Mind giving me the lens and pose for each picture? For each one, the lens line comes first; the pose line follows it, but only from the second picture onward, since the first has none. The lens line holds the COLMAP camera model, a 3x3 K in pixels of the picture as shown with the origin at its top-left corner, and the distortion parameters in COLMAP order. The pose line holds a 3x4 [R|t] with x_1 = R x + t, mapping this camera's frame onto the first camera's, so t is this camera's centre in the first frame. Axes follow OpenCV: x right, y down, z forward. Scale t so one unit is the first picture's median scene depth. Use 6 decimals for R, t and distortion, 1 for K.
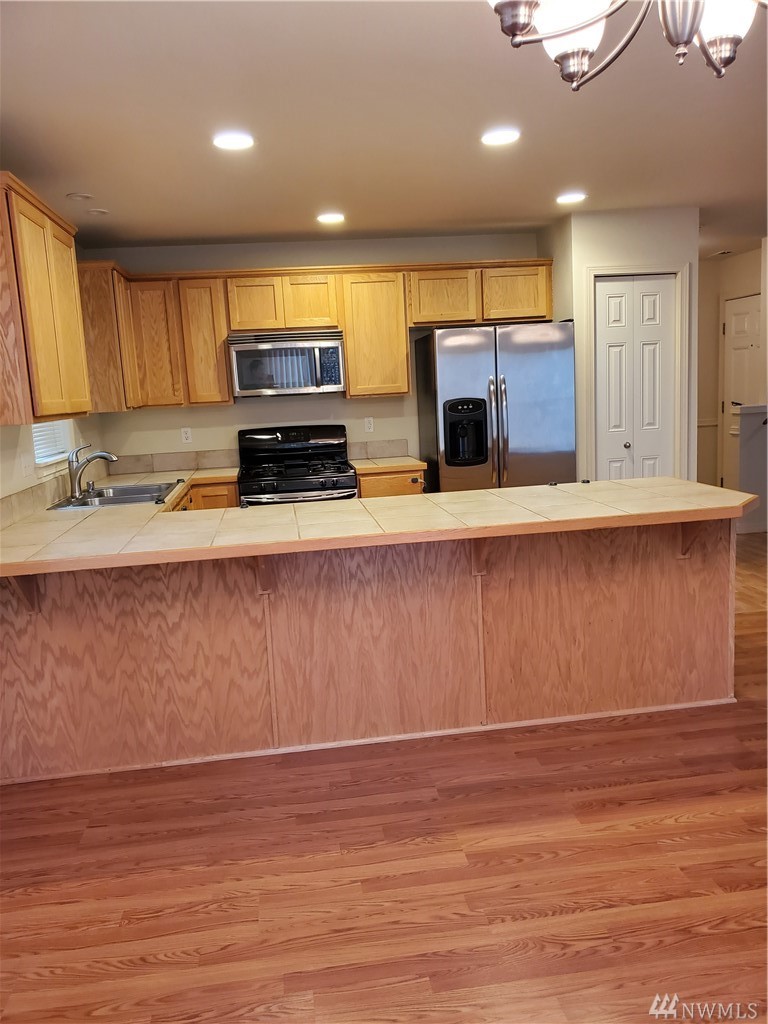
lens RADIAL K [[787.4, 0, 369.0], [0, 787.4, 507.9], [0, 0, 1]] dist [0.154574, -0.320927]
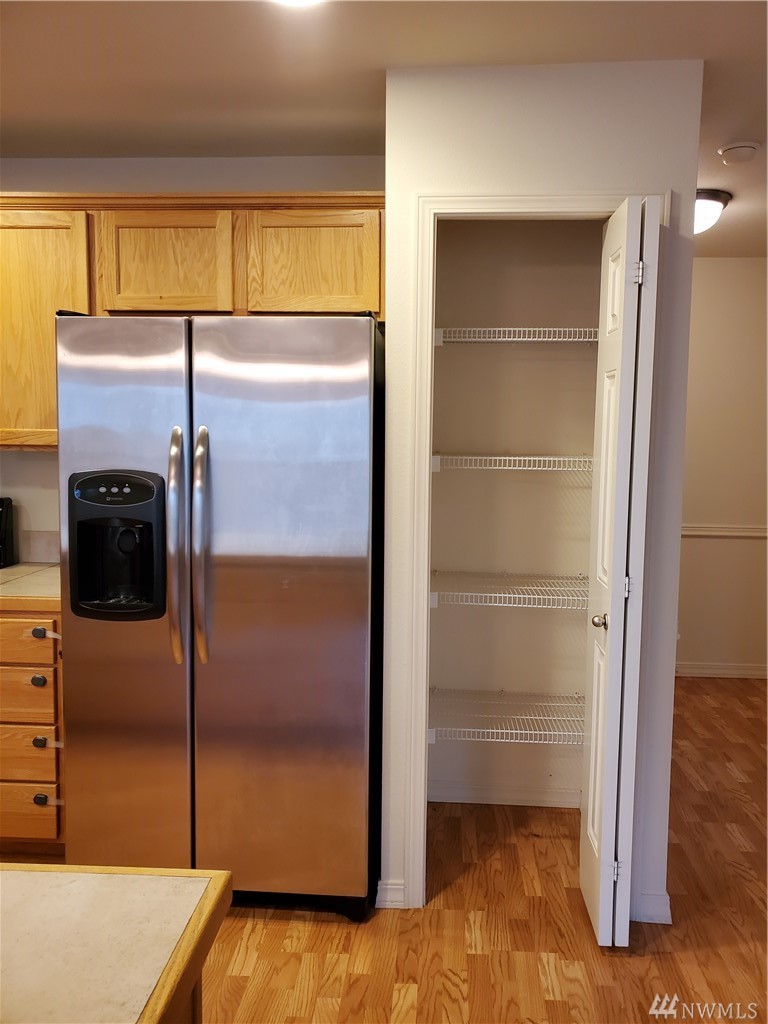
lens RADIAL K [[790.7, 0, 384.0], [0, 790.7, 512.0], [0, 0, 1]] dist [0.033716, 0.002132]
pose [[0.977919, 0.083400, -0.191621, 0.343134], [-0.093507, 0.994632, -0.044302, -0.105078], [0.186898, 0.061242, 0.980469, 0.566254]]
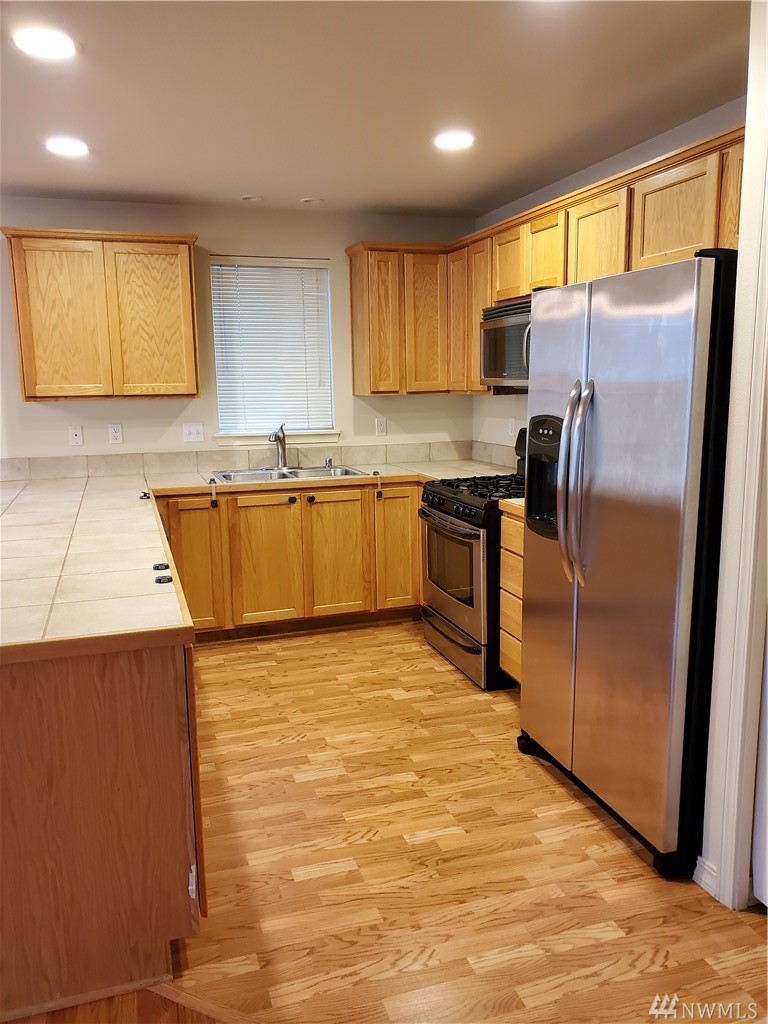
lens RADIAL K [[790.7, 0, 384.0], [0, 790.7, 512.0], [0, 0, 1]] dist [0.033716, 0.002132]
pose [[0.193227, 0.218850, -0.956435, 0.616295], [-0.149917, 0.969945, 0.191654, -0.155737], [0.969633, 0.106353, 0.220229, 0.743410]]
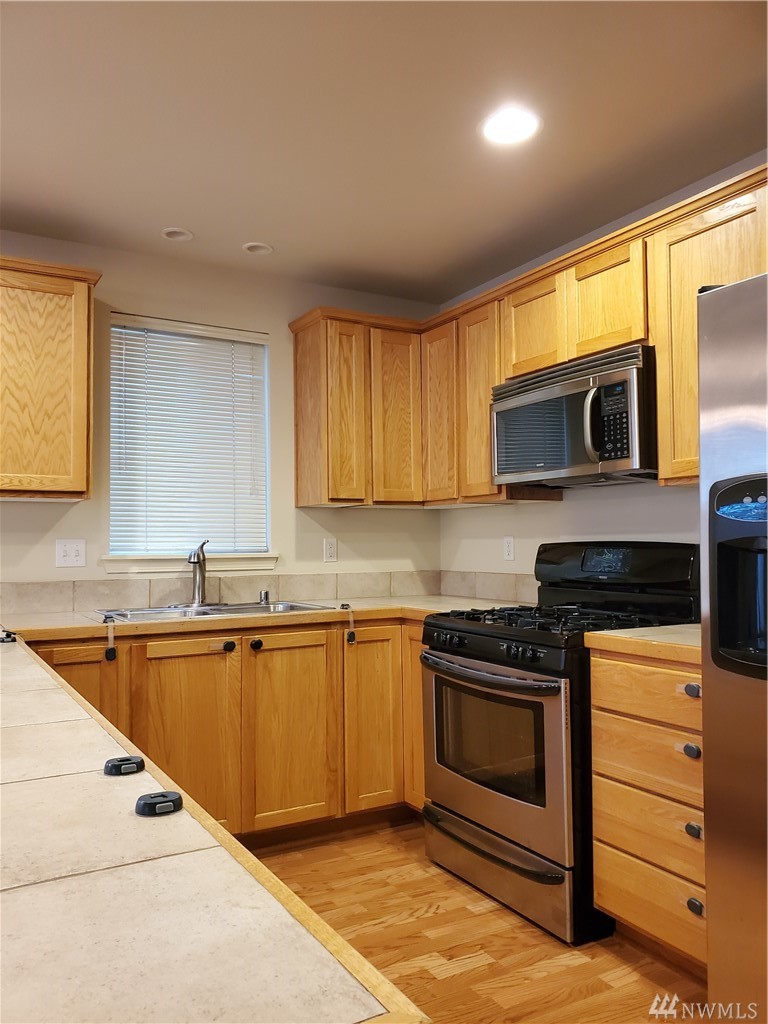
lens RADIAL K [[787.4, 0, 369.0], [0, 787.4, 507.9], [0, 0, 1]] dist [0.154574, -0.320927]
pose [[0.378362, 0.011902, -0.925581, 0.356111], [-0.159175, 0.985859, -0.052391, -0.077055], [0.911869, 0.167152, 0.374906, 0.694241]]
